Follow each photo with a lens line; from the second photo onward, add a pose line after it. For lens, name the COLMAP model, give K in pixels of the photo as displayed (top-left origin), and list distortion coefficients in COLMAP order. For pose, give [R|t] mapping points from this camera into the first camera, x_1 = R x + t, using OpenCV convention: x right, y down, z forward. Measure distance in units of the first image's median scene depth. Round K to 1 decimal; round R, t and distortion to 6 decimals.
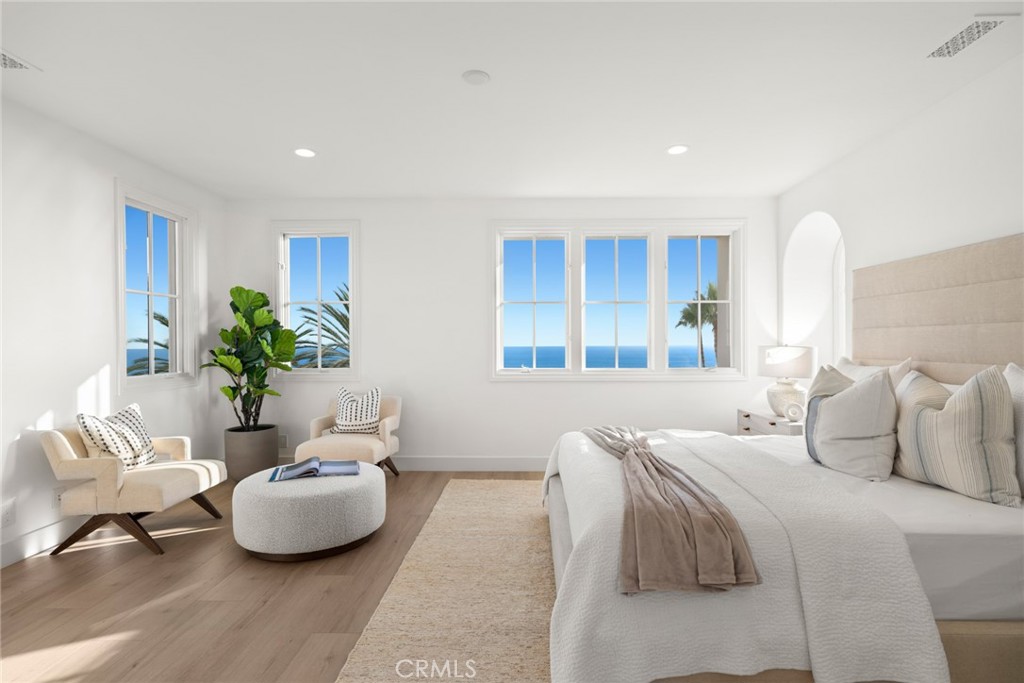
lens RADIAL K [[505.7, 0, 512.0], [0, 505.7, 341.5], [0, 0, 1]] dist [-0.003660, 0.000033]
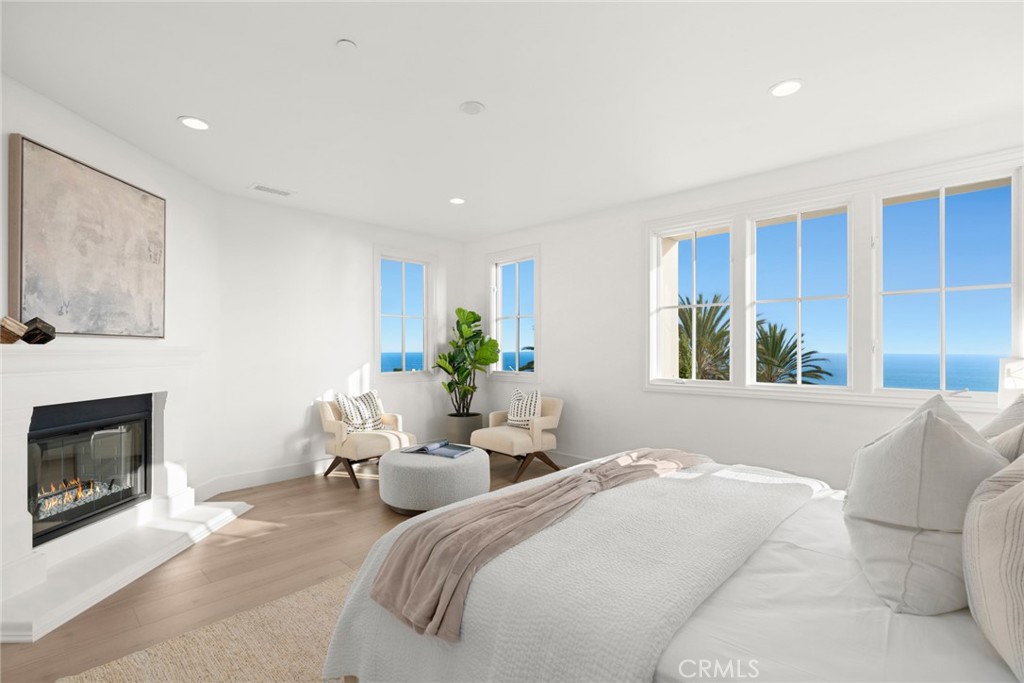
lens RADIAL K [[468.5, 0, 511.4], [0, 468.5, 346.4], [0, 0, 1]] dist [0.001385, 0.000343]
pose [[0.732173, -0.002123, -0.681115, 0.416487], [-0.003557, 0.999970, -0.006940, 0.001224], [0.681109, 0.007504, 0.732143, 0.194961]]
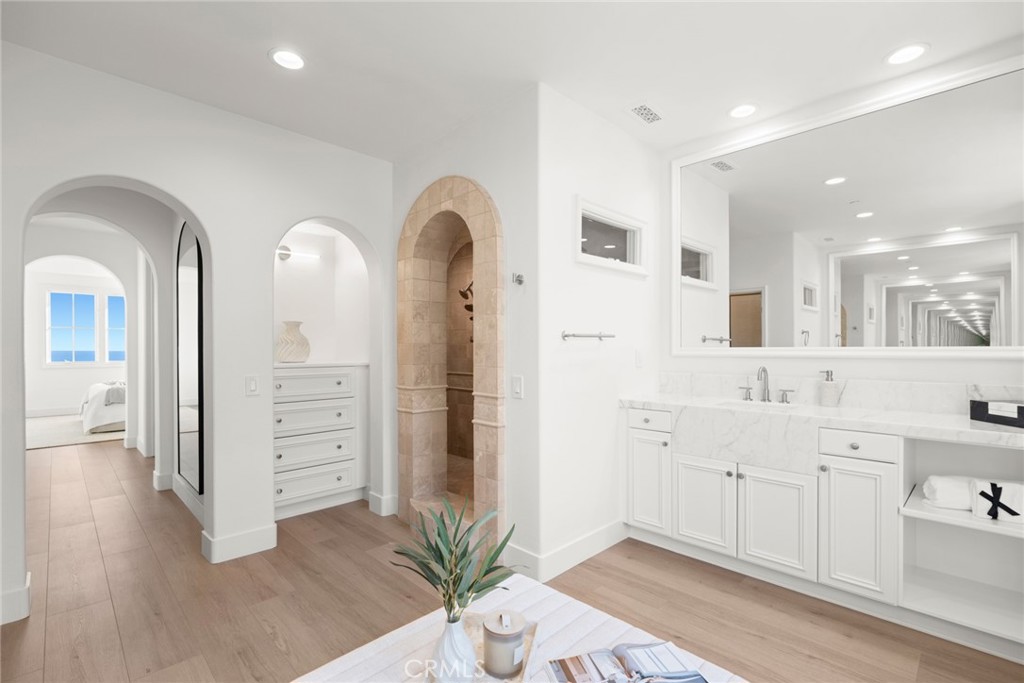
lens RADIAL K [[468.5, 0, 511.4], [0, 468.5, 346.4], [0, 0, 1]] dist [0.001385, 0.000343]
pose [[0.691319, -0.000912, 0.722549, -0.105351], [0.002424, 0.999997, -0.001056, 0.000114], [-0.722545, 0.002481, 0.691319, -1.626195]]
